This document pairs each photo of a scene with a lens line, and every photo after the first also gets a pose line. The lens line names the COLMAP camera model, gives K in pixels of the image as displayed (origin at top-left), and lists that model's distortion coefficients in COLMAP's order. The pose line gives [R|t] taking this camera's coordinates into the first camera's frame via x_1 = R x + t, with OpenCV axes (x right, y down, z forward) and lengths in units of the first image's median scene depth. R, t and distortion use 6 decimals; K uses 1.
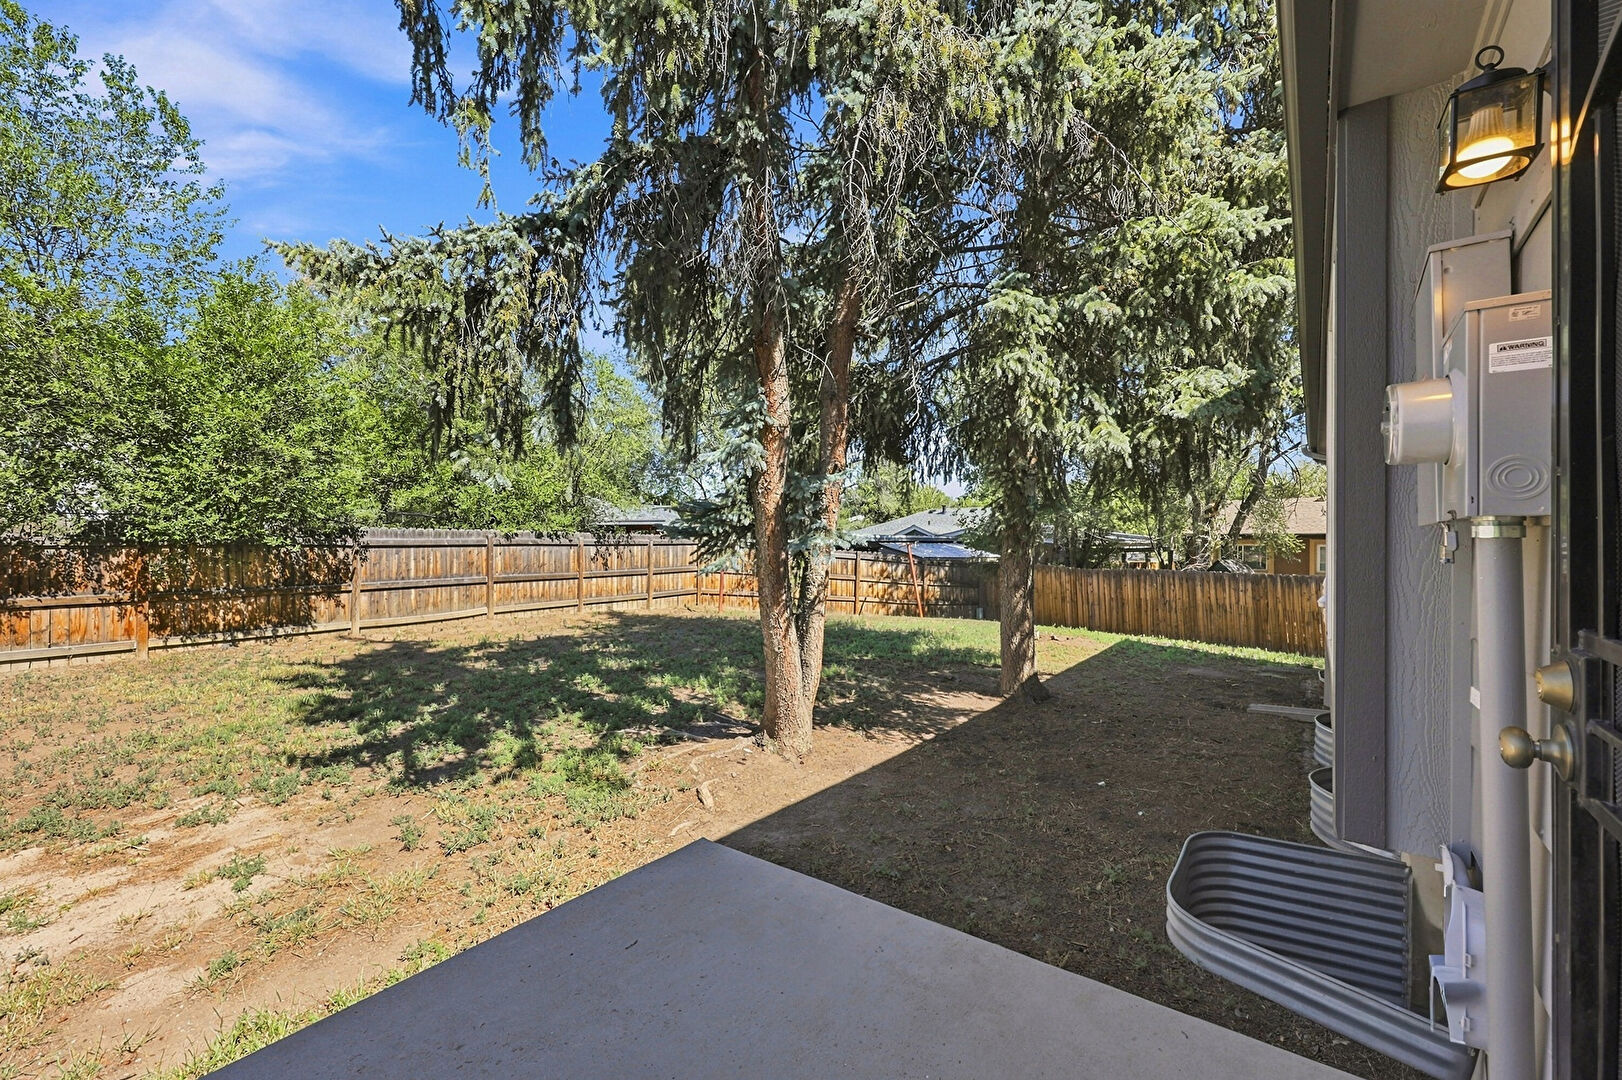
lens RADIAL K [[660.3, 0, 809.1], [0, 660.3, 536.6], [0, 0, 1]] dist [-0.002211, -0.000369]
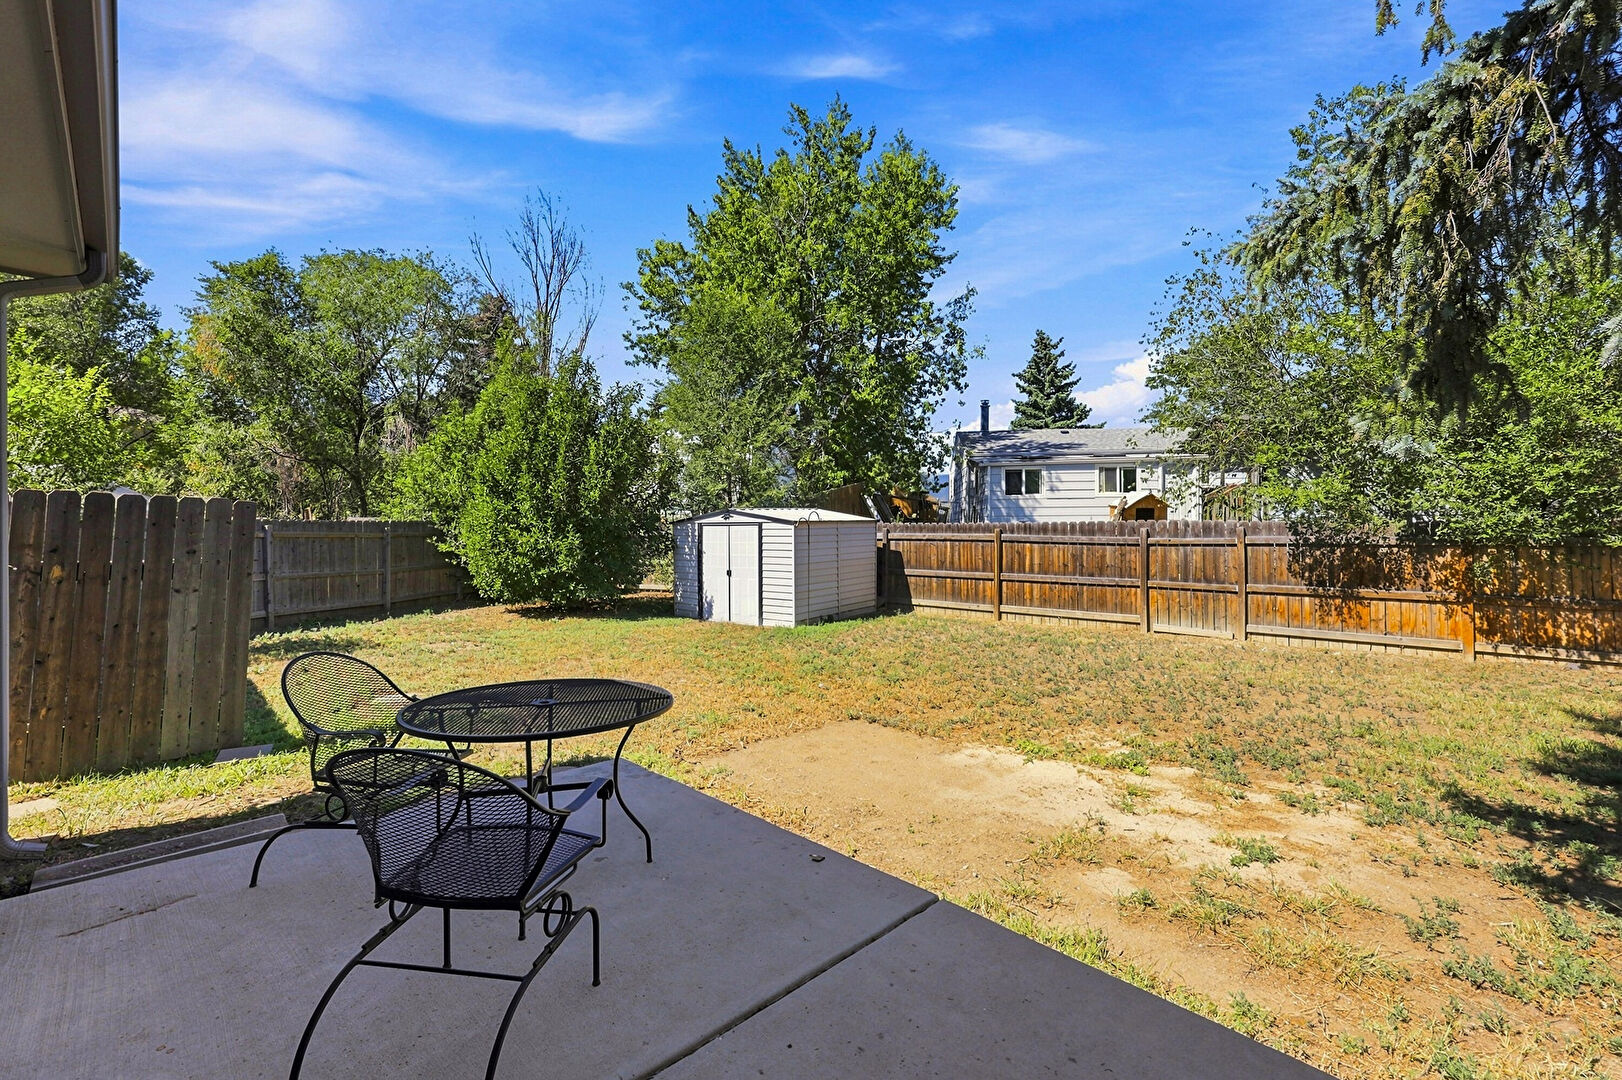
lens RADIAL K [[660.3, 0, 809.1], [0, 660.3, 536.6], [0, 0, 1]] dist [-0.002211, -0.000369]
pose [[-0.135621, -0.005623, -0.990745, 0.100348], [-0.000421, 0.999984, -0.005618, 0.006083], [0.990761, -0.000345, -0.135622, 0.169162]]
